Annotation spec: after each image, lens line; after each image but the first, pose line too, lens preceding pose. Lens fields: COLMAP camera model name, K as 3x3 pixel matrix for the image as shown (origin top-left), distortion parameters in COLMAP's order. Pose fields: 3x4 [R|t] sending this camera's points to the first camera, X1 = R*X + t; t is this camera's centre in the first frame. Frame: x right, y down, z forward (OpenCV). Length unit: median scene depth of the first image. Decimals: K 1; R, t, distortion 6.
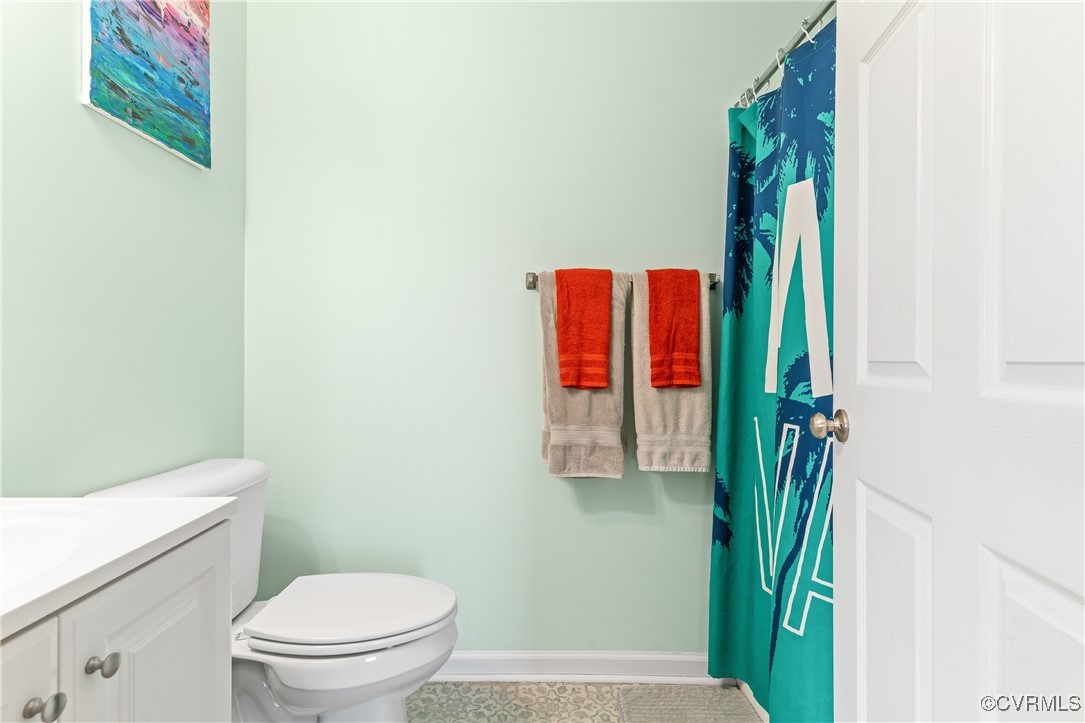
lens RADIAL K [[521.8, 0, 522.8], [0, 521.8, 361.4], [0, 0, 1]] dist [0.001905, 0.001089]
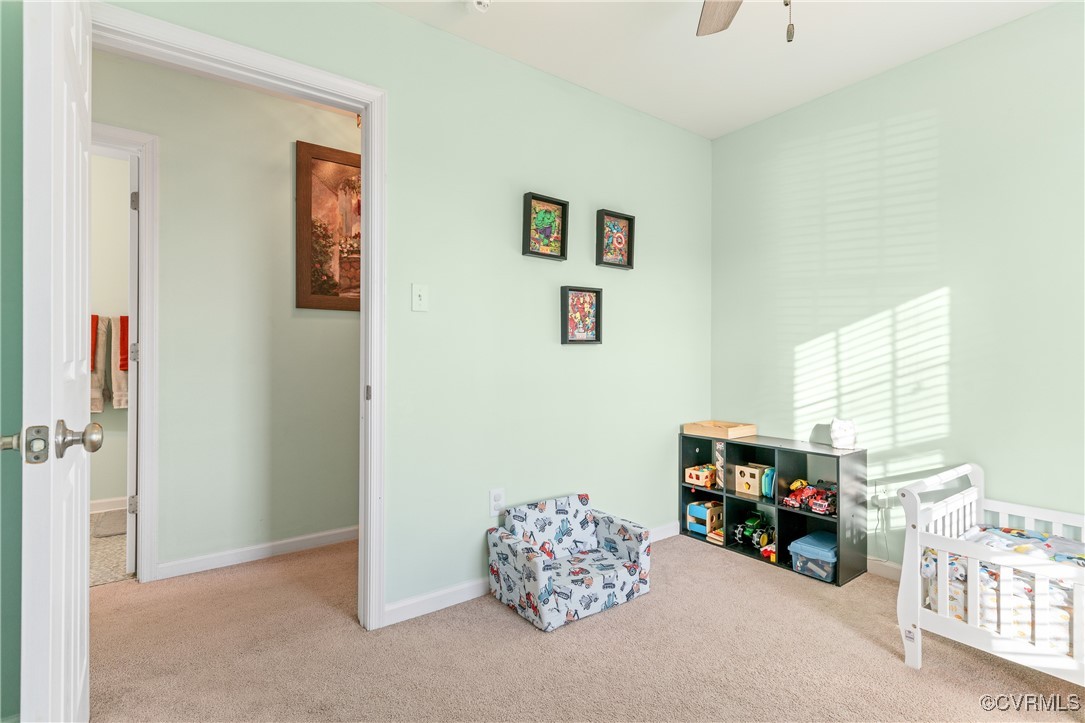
lens RADIAL K [[521.8, 0, 547.8], [0, 521.8, 358.9], [0, 0, 1]] dist [0.001905, 0.001089]
pose [[0.784324, 0.000171, 0.620351, 0.292976], [-0.004686, 0.999973, 0.005650, -0.020022], [-0.620334, -0.007338, 0.784304, -1.848639]]
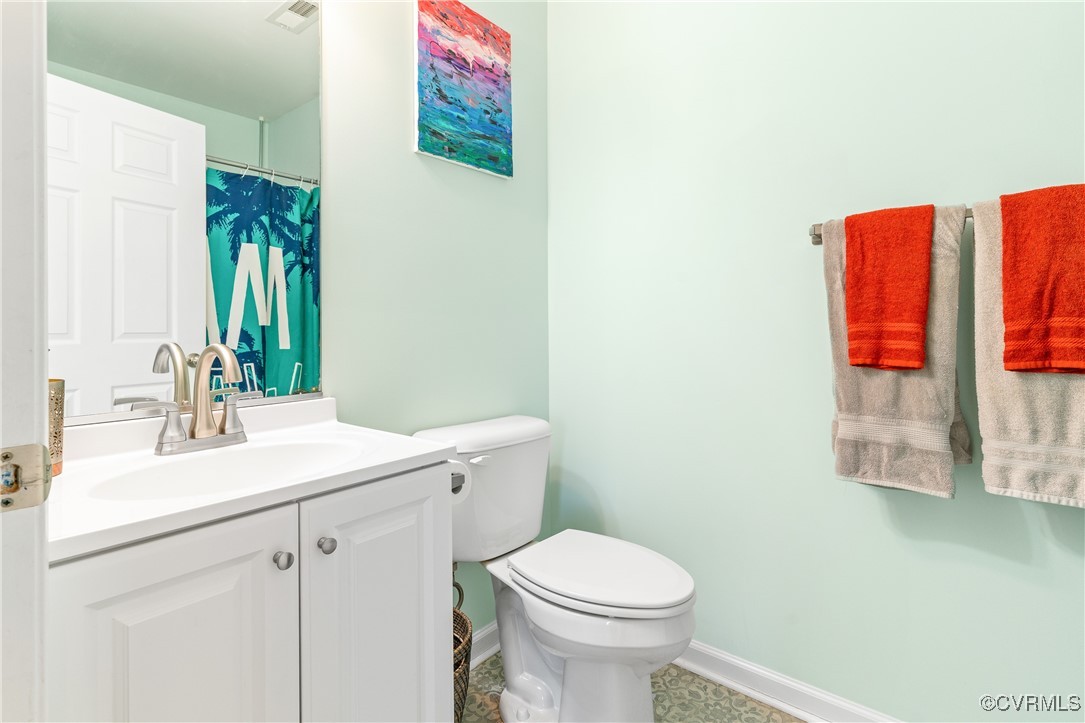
lens RADIAL K [[521.8, 0, 534.9], [0, 521.8, 331.9], [0, 0, 1]] dist [0.001905, 0.001089]
pose [[0.763934, -0.008690, -0.645236, 0.218270], [0.006226, 0.999962, -0.006096, 0.000592], [0.645264, 0.000640, 0.763959, 0.100034]]
